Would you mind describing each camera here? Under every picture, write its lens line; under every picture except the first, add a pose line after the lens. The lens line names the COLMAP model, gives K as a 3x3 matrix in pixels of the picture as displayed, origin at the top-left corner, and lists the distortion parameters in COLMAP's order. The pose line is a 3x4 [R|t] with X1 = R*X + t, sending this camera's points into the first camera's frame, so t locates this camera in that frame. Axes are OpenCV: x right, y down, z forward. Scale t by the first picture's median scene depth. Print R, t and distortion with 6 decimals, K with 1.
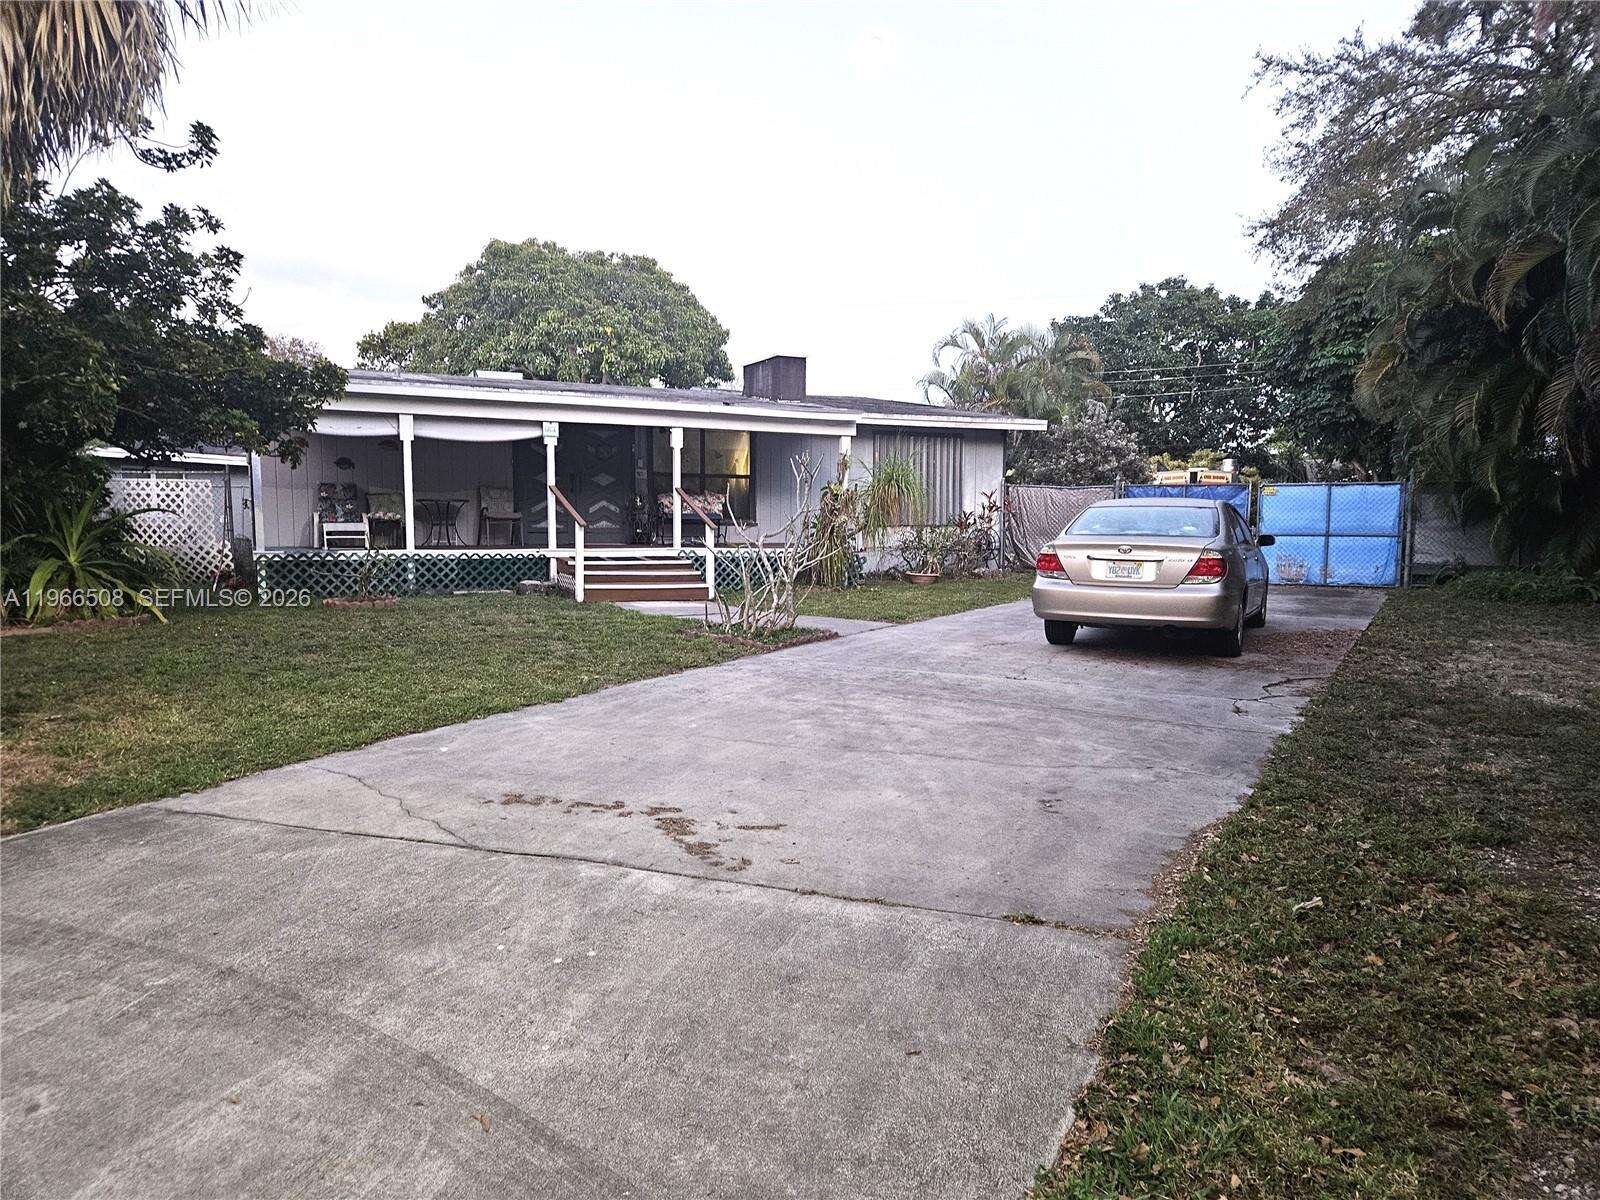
lens RADIAL K [[1080.5, 0, 789.0], [0, 1080.5, 606.3], [0, 0, 1]] dist [0.089050, -0.069966]
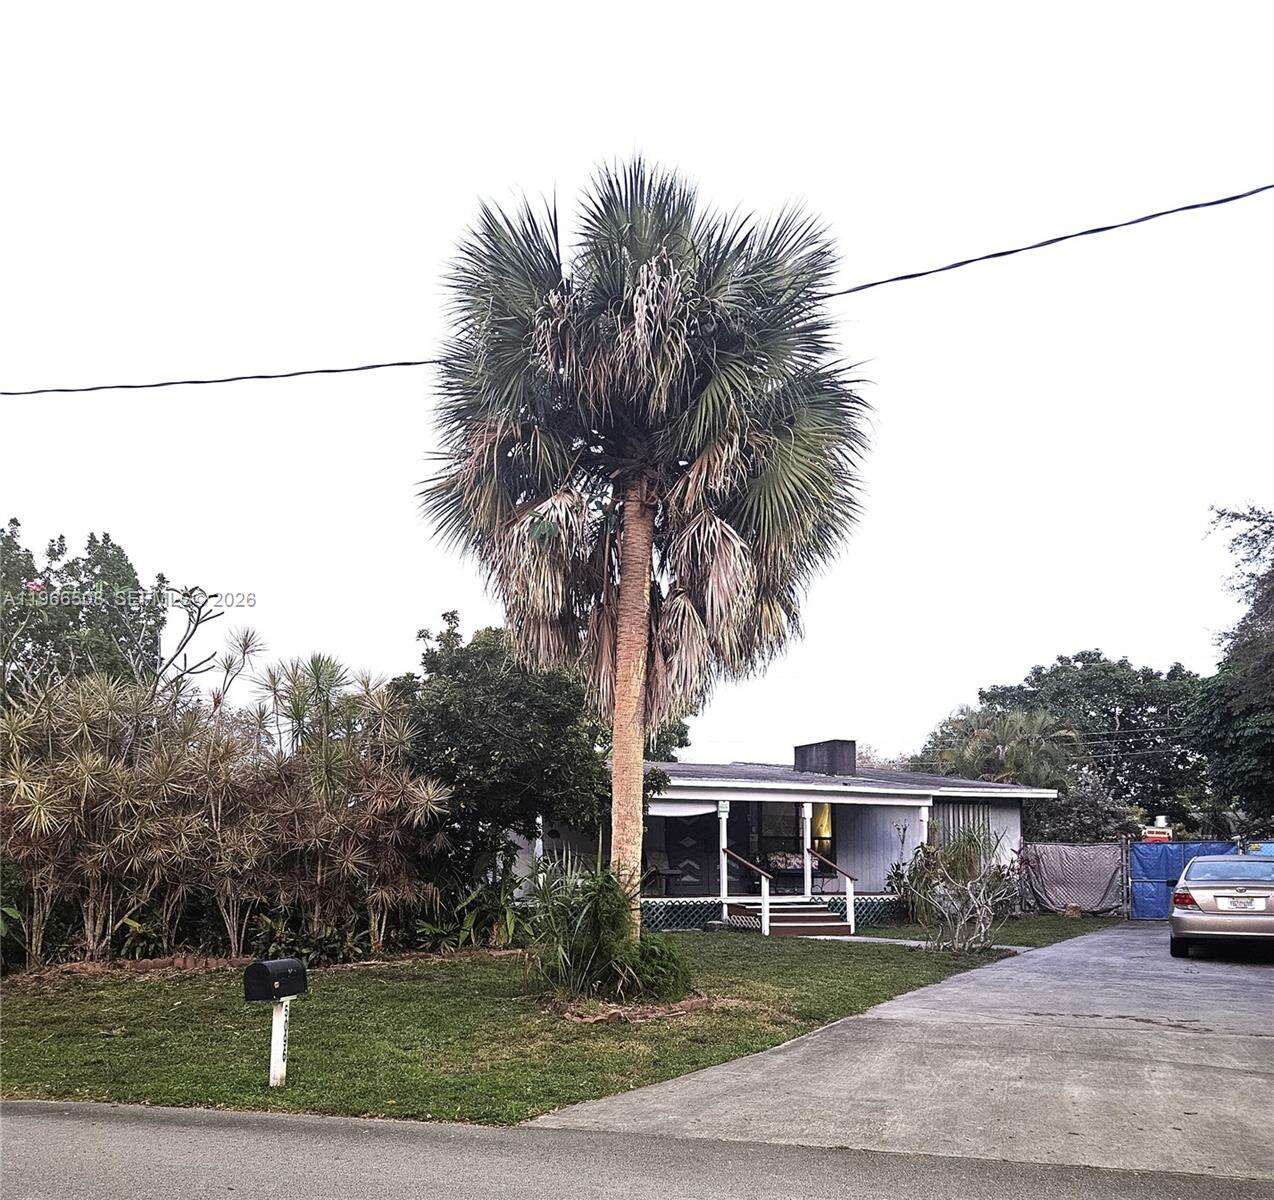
lens RADIAL K [[1150.2, 0, 636.6], [0, 1150.2, 825.9], [0, 0, 1]] dist [0.060728, -0.001876]
pose [[0.999909, -0.010433, 0.008596, -0.327261], [0.011403, 0.992488, -0.121811, 0.028979], [-0.007261, 0.121898, 0.992516, -0.371523]]
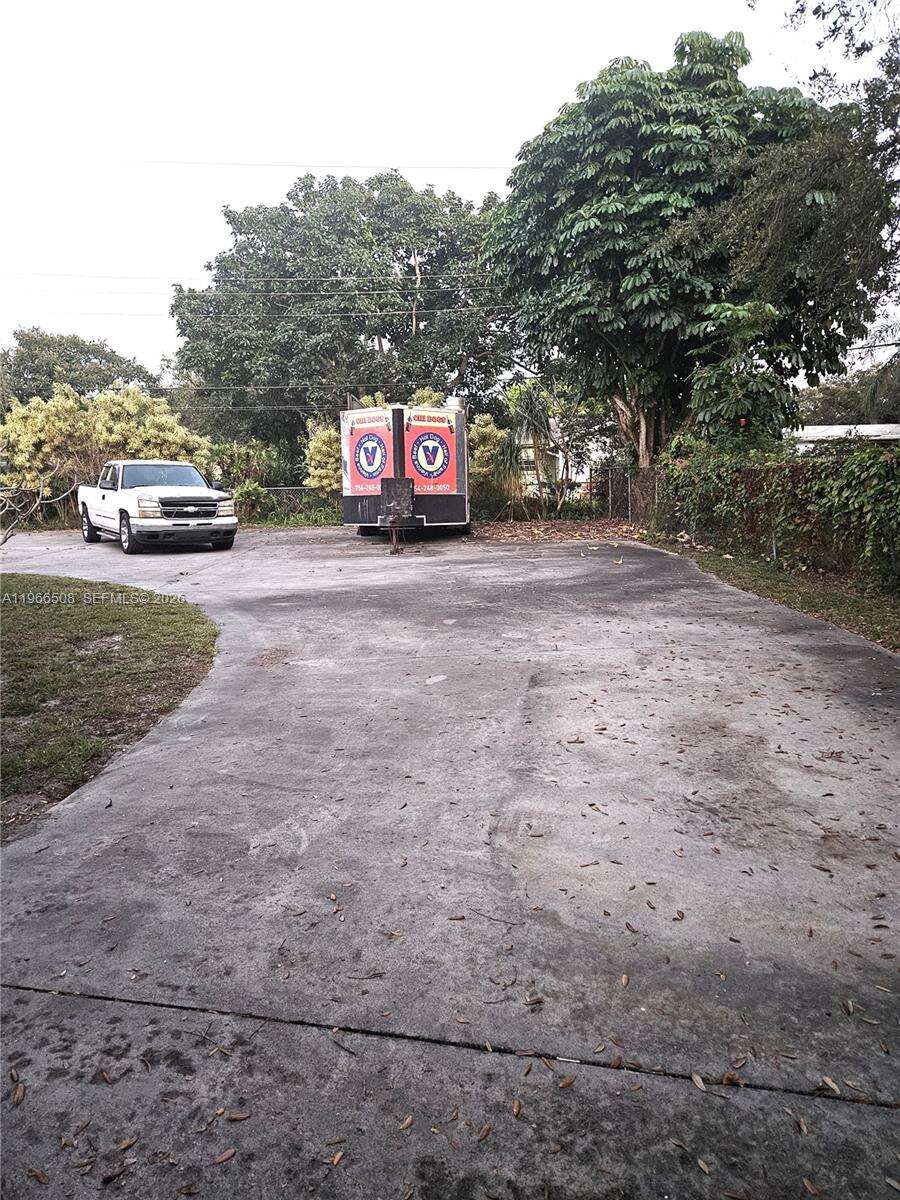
lens RADIAL K [[810.3, 0, 443.7], [0, 810.3, 597.5], [0, 0, 1]] dist [0.089050, -0.069966]
pose [[0.941054, -0.069768, 0.330984, 0.517610], [0.047716, 0.996094, 0.074301, -0.110784], [-0.334875, -0.054128, 0.940707, 1.221452]]
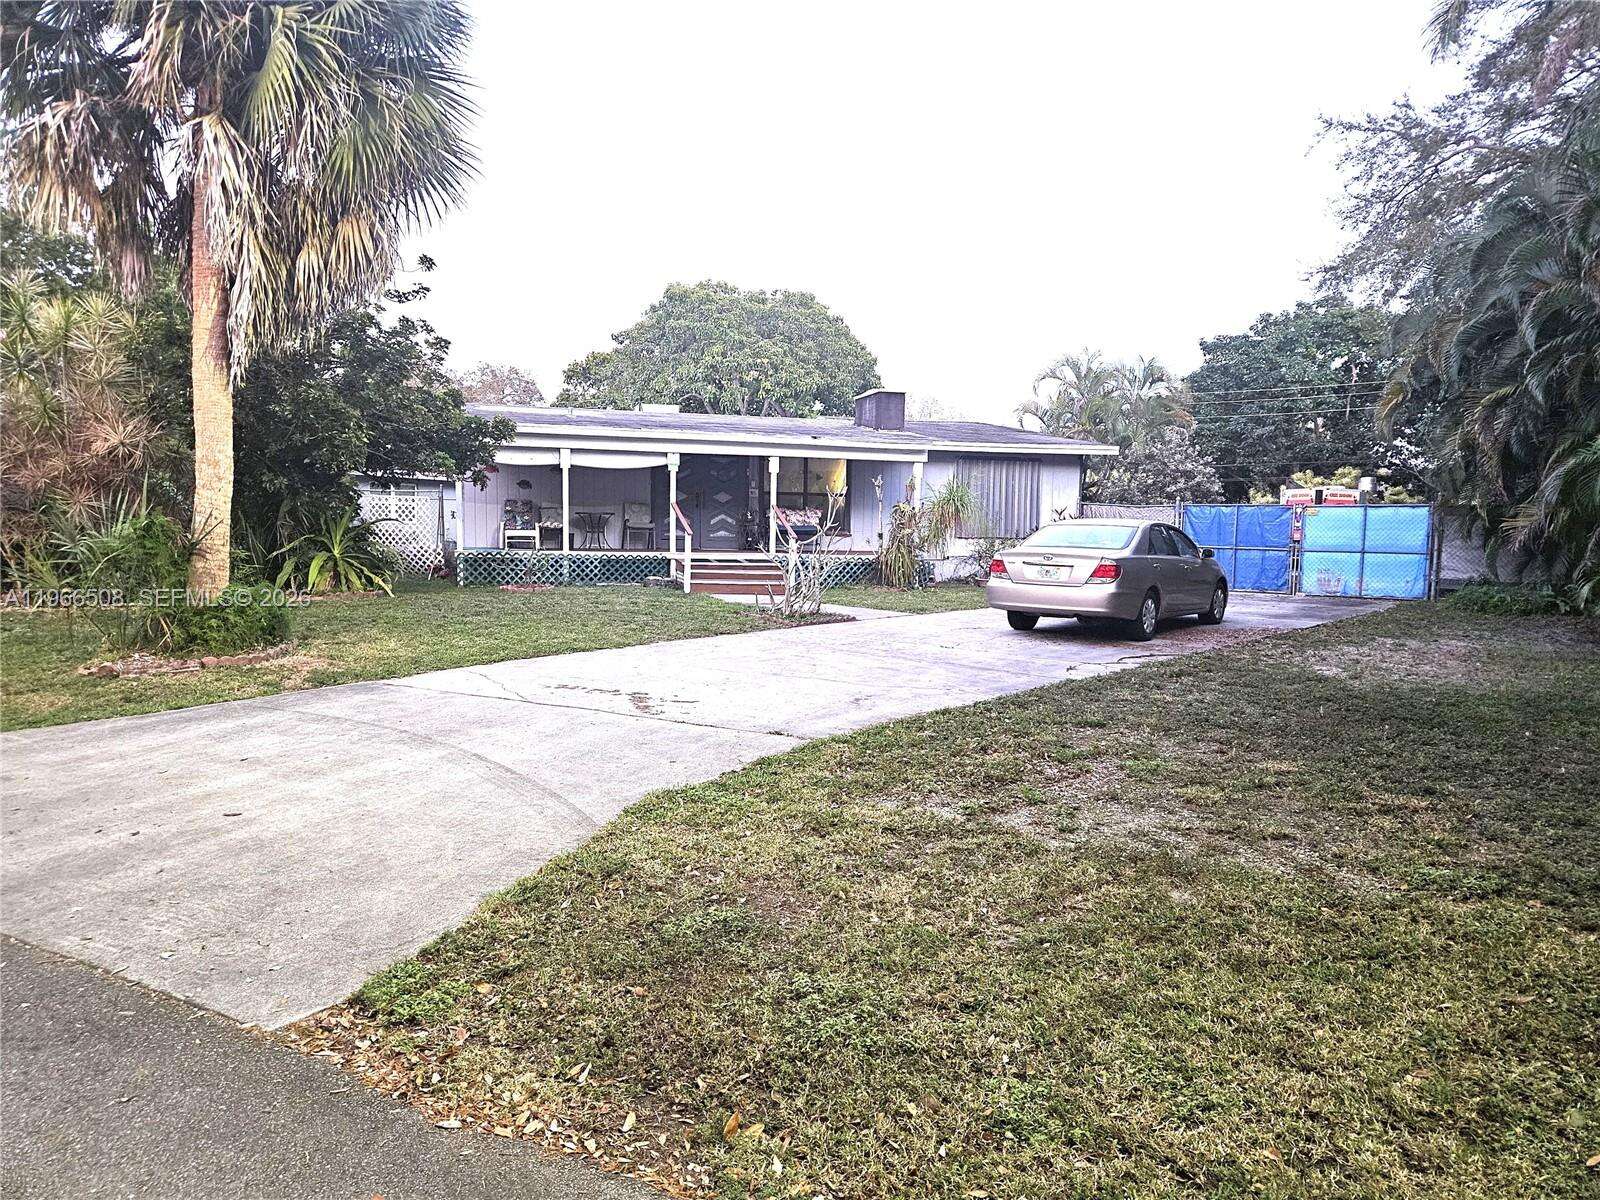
lens RADIAL K [[1080.5, 0, 789.0], [0, 1080.5, 606.3], [0, 0, 1]] dist [0.089050, -0.069966]
pose [[0.984402, 0.025244, -0.174112, 0.136731], [-0.026938, 0.999610, -0.007375, 0.016098], [0.173858, 0.011950, 0.984698, -0.223243]]
